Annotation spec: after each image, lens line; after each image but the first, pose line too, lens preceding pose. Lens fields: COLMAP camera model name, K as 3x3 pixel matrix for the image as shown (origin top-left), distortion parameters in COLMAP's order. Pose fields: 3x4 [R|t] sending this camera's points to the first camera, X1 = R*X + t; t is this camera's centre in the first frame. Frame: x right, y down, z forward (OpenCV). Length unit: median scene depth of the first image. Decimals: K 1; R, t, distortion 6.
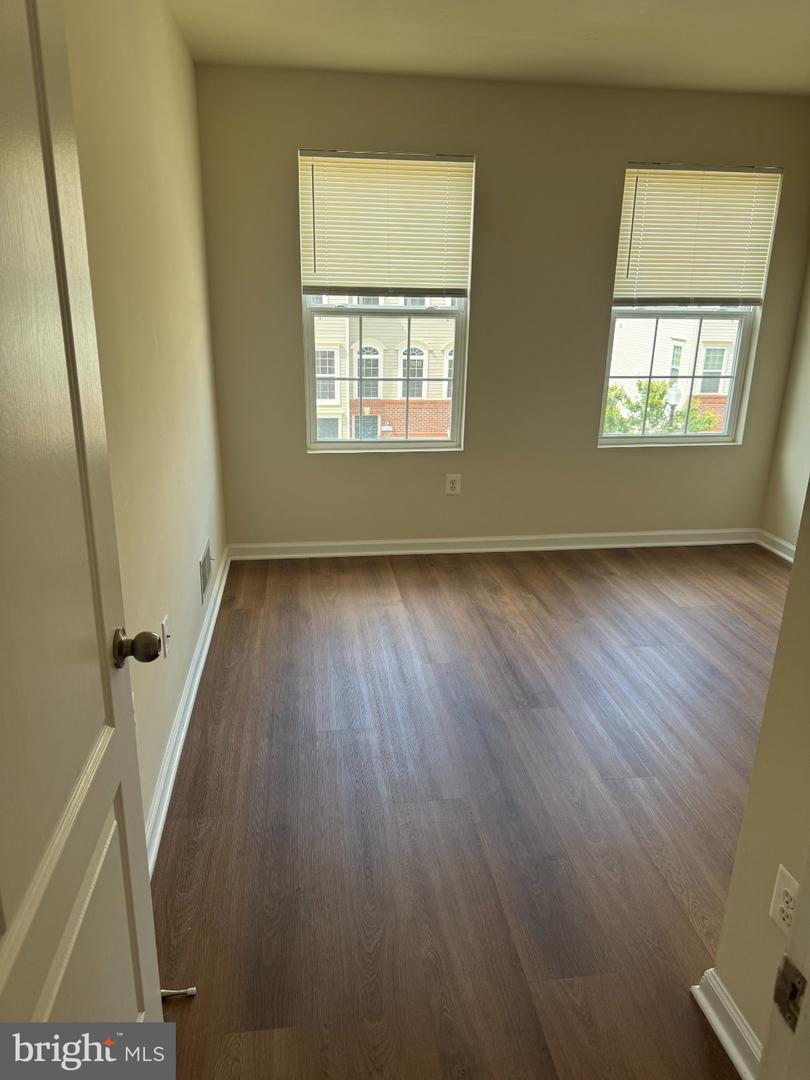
lens RADIAL K [[774.6, 0, 408.5], [0, 774.6, 542.6], [0, 0, 1]] dist [0.037100, -0.019252]
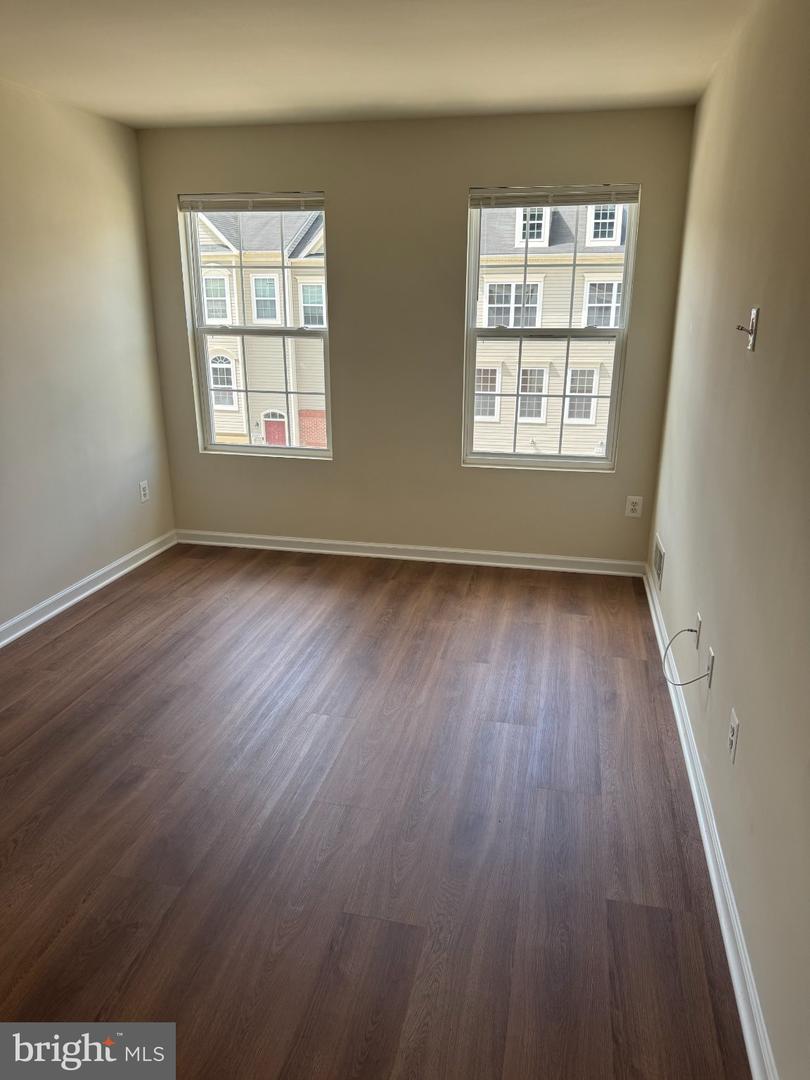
lens RADIAL K [[774.6, 0, 406.3], [0, 774.6, 538.8], [0, 0, 1]] dist [0.037100, -0.019252]
pose [[0.931213, 0.093332, -0.352322, 0.497656], [-0.102767, 0.994672, -0.008128, -0.009485], [0.349686, 0.043776, 0.935844, 0.026369]]
